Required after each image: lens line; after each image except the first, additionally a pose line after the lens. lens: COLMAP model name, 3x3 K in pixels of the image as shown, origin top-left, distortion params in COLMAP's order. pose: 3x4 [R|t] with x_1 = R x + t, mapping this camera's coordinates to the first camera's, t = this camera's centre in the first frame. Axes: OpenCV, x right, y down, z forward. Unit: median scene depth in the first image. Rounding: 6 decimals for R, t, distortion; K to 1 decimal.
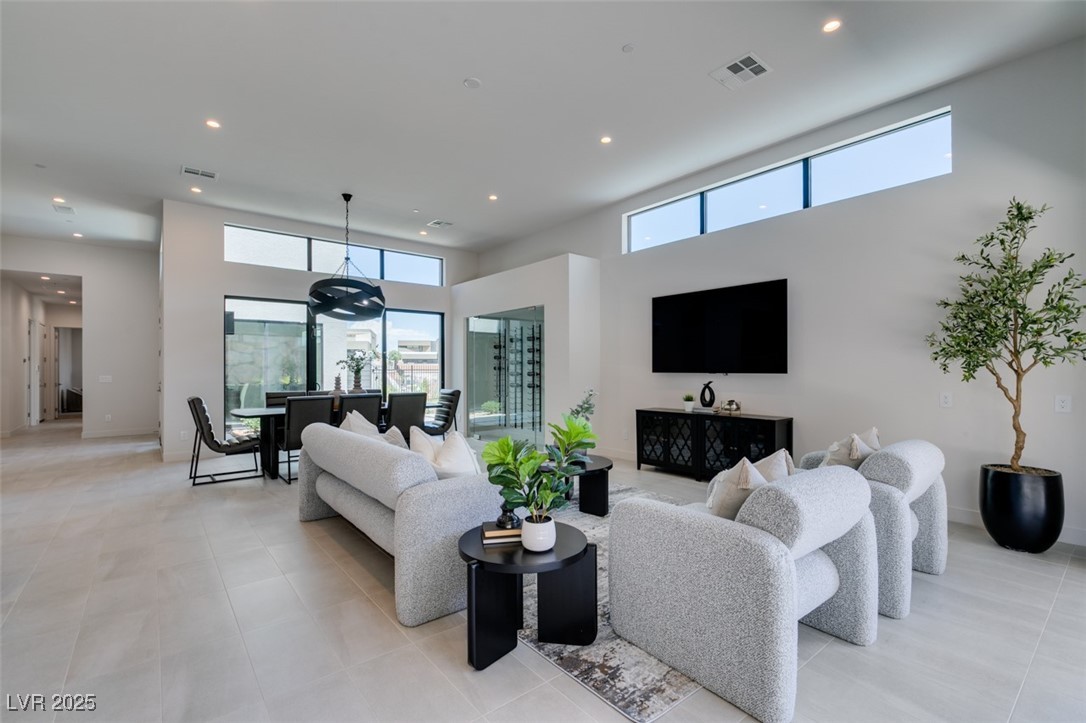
lens RADIAL K [[486.9, 0, 542.5], [0, 486.9, 365.6], [0, 0, 1]] dist [0.011377, -0.001197]
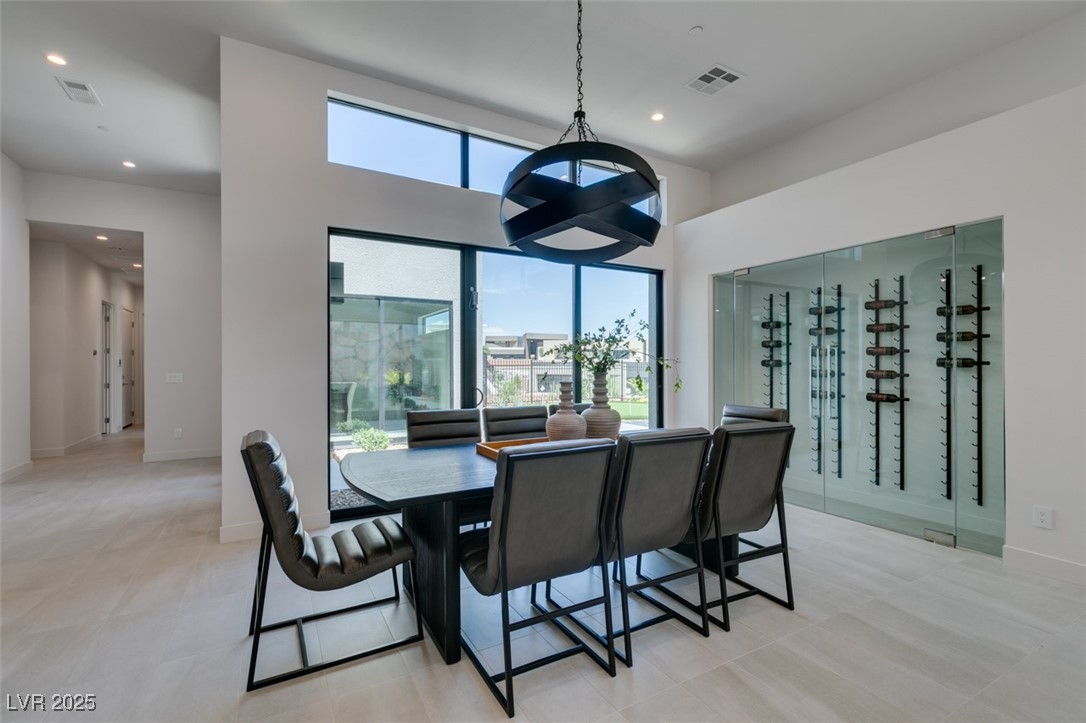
lens RADIAL K [[486.9, 0, 541.6], [0, 486.9, 362.6], [0, 0, 1]] dist [0.011377, -0.001197]
pose [[0.986545, 0.000641, -0.163488, -0.283175], [-0.000147, 0.999995, 0.003029, 0.003393], [0.163489, -0.002964, 0.986541, 0.435127]]
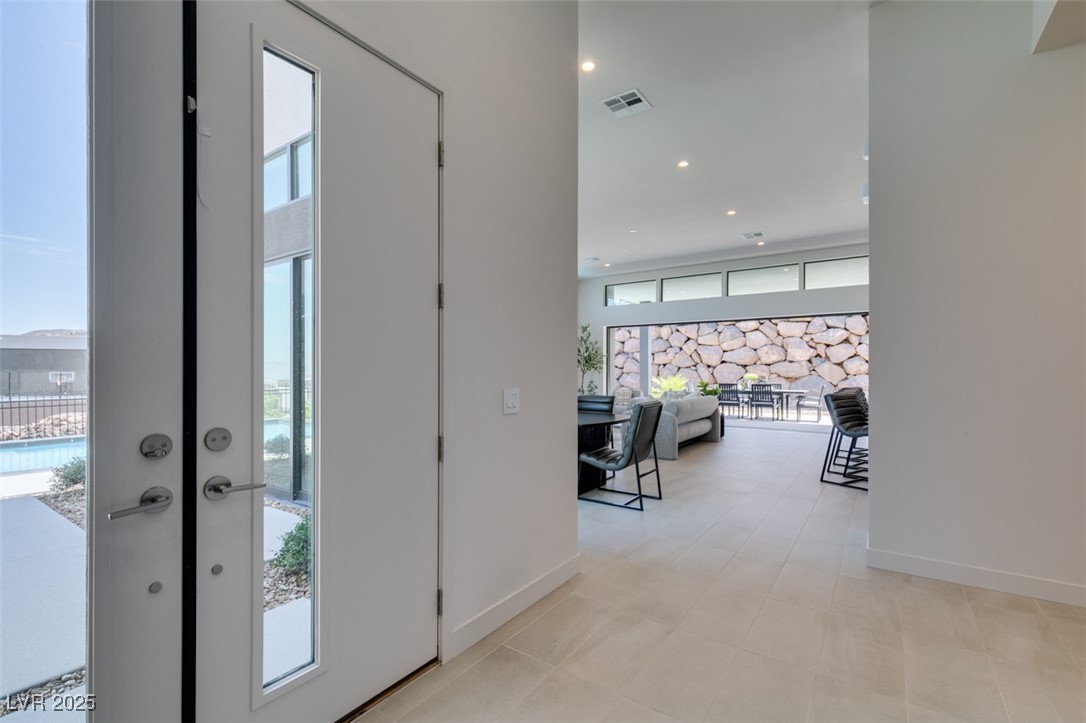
lens RADIAL K [[486.9, 0, 542.3], [0, 486.9, 367.5], [0, 0, 1]] dist [0.011377, -0.001197]
pose [[-0.271589, 0.008132, 0.962379, -0.937835], [-0.008797, 0.999902, -0.010931, 0.009369], [-0.962373, -0.011435, -0.271491, 0.909704]]
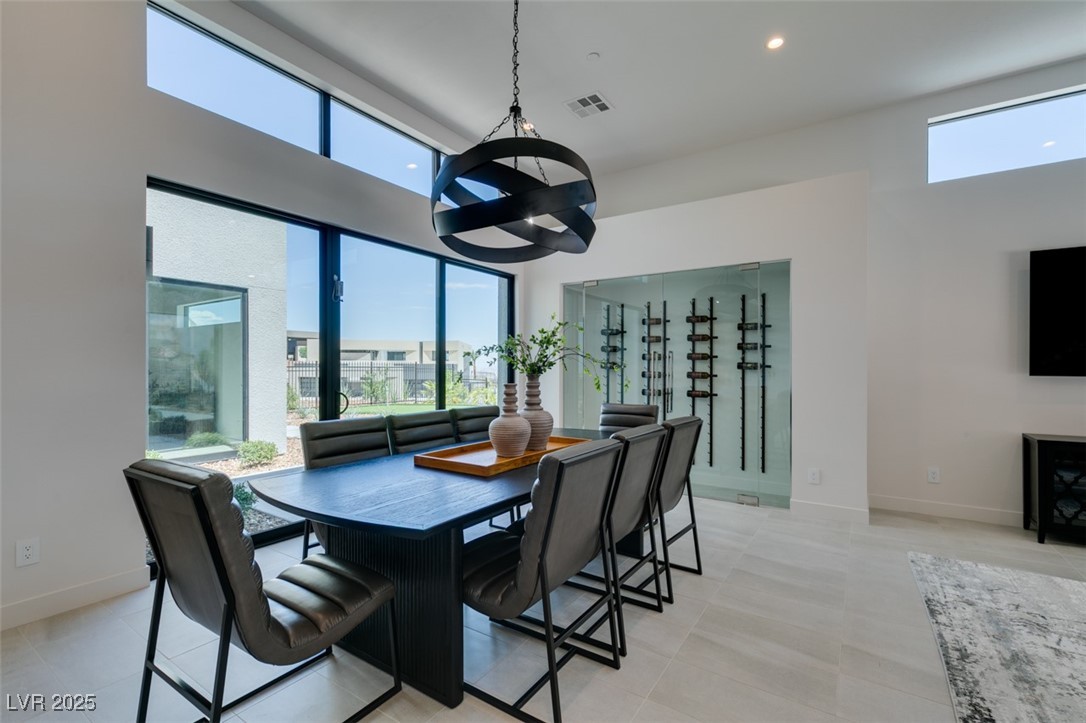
lens RADIAL K [[486.9, 0, 541.2], [0, 486.9, 365.8], [0, 0, 1]] dist [0.011377, -0.001197]
pose [[0.954962, 0.006286, 0.296663, -0.396734], [-0.007746, 0.999963, 0.003745, 0.004140], [-0.296628, -0.005874, 0.954975, 0.453243]]
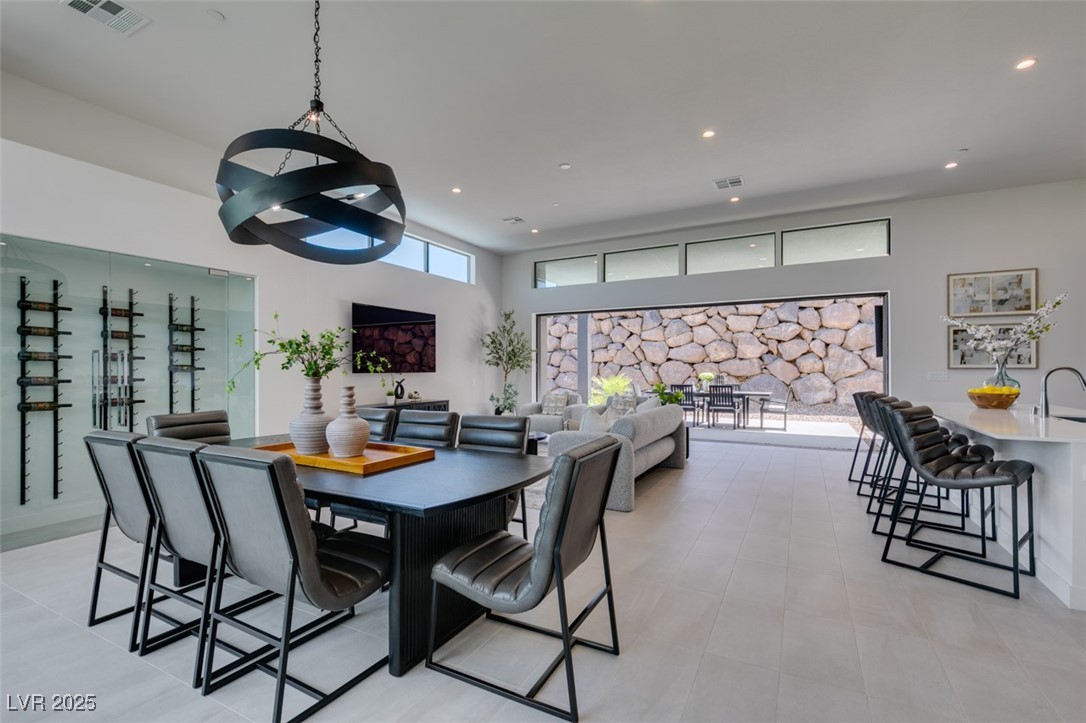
lens RADIAL K [[486.9, 0, 538.4], [0, 486.9, 364.9], [0, 0, 1]] dist [0.011377, -0.001197]
pose [[-0.378991, 0.011899, 0.925324, -0.675974], [-0.004746, 0.999879, -0.014802, 0.007169], [-0.925388, -0.010001, -0.378889, 0.770959]]
